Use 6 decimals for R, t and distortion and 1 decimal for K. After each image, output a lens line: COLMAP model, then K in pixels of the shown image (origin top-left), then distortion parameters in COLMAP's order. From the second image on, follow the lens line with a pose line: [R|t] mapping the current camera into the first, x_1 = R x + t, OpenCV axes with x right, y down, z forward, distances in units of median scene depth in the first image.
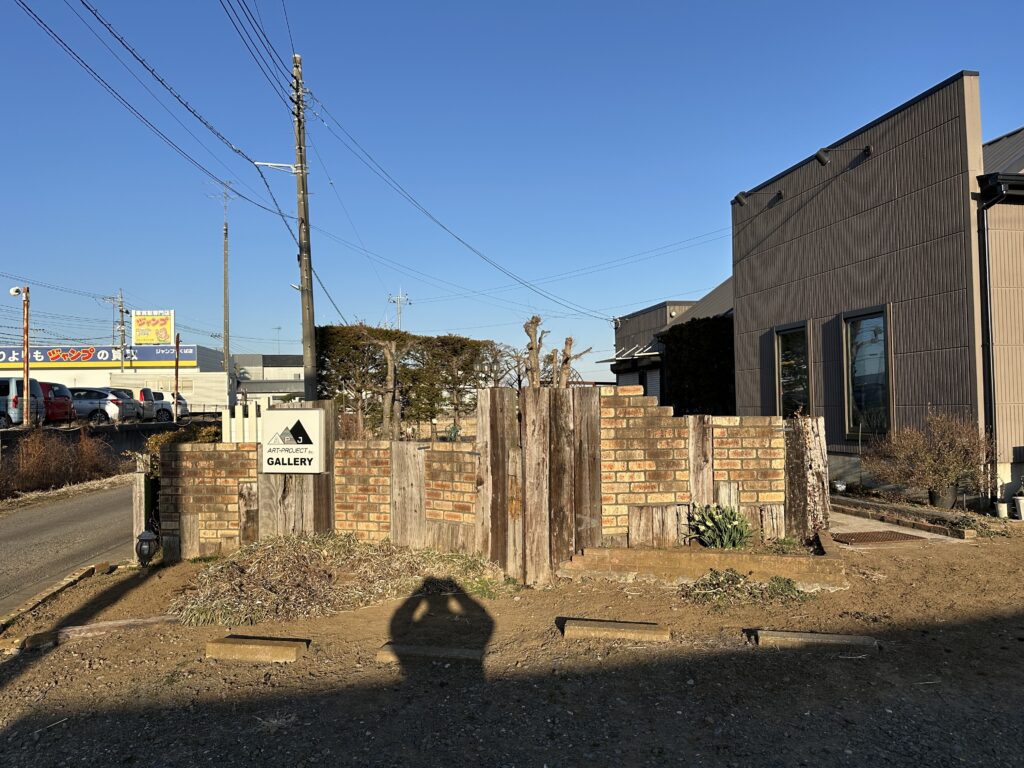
lens RADIAL K [[710.1, 0, 512.0], [0, 710.1, 384.0], [0, 0, 1]] dist [0.023013, -0.001243]
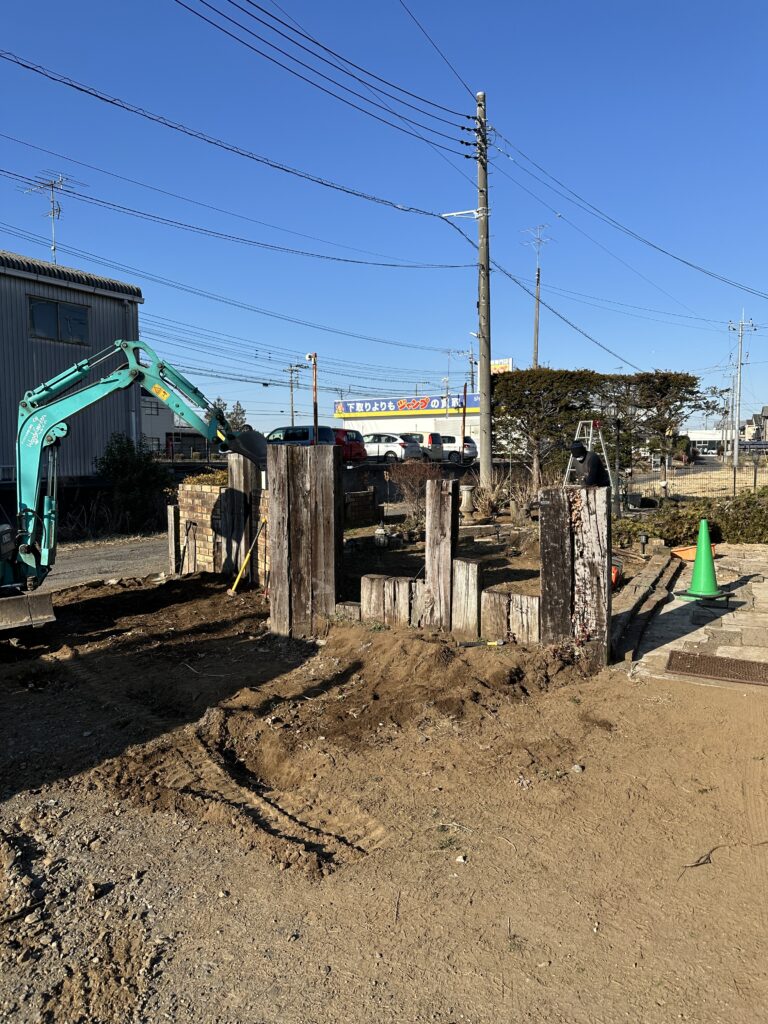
lens RADIAL K [[718.0, 0, 384.0], [0, 718.0, 512.0], [0, 0, 1]] dist [0.003217, -0.000877]
pose [[0.779758, 0.065501, -0.622645, 0.238073], [0.009213, 0.993204, 0.116021, -0.005439], [0.626013, -0.096204, 0.773855, 0.098002]]
